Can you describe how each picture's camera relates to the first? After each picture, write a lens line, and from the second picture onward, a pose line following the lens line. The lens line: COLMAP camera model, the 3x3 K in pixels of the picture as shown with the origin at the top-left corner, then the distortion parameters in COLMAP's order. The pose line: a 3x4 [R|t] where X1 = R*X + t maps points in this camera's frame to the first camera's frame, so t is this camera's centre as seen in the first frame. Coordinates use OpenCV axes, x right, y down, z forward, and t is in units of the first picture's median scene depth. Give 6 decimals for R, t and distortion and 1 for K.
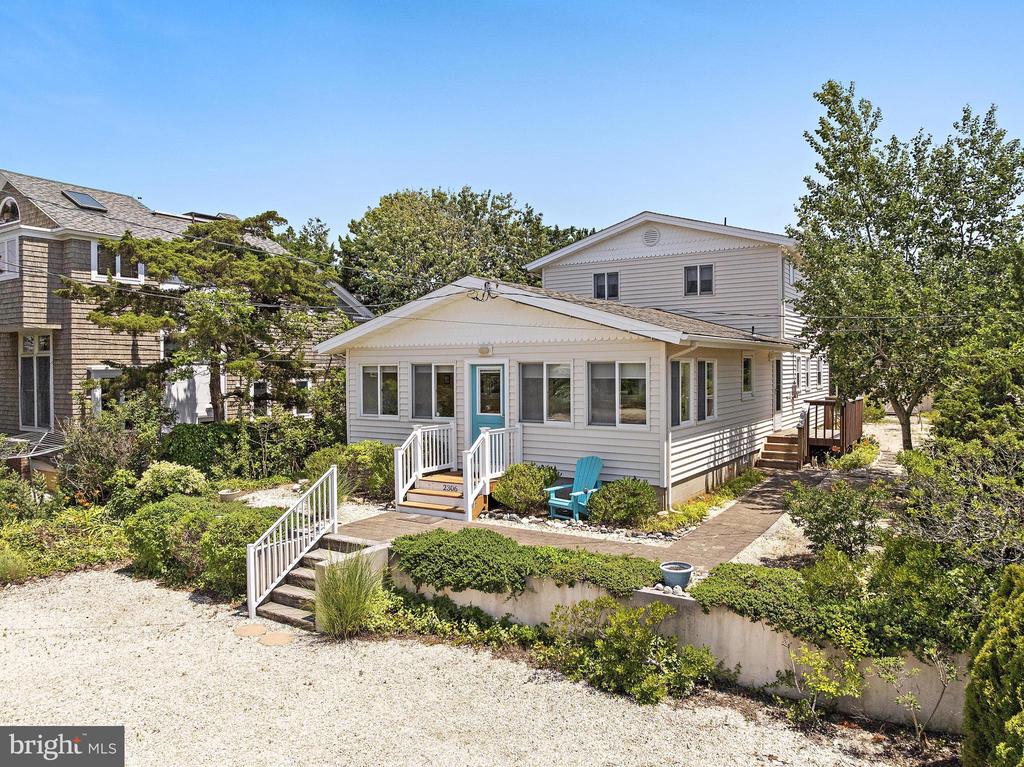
lens RADIAL K [[726.6, 0, 512.0], [0, 726.6, 383.5], [0, 0, 1]] dist [-0.035329, -0.003198]
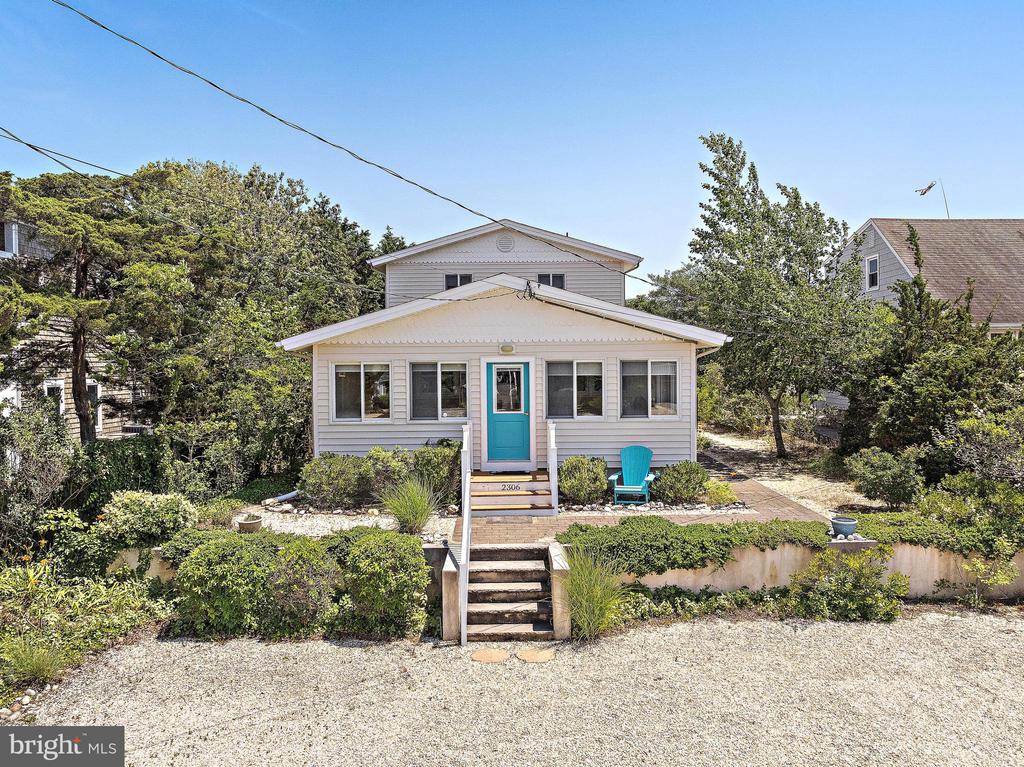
lens RADIAL K [[726.6, 0, 512.0], [0, 726.6, 383.5], [0, 0, 1]] dist [-0.035329, -0.003198]
pose [[0.833524, -0.015238, 0.552273, -0.643005], [0.014964, 0.999876, 0.005004, -0.002678], [-0.552280, 0.004094, 0.833648, 0.172969]]
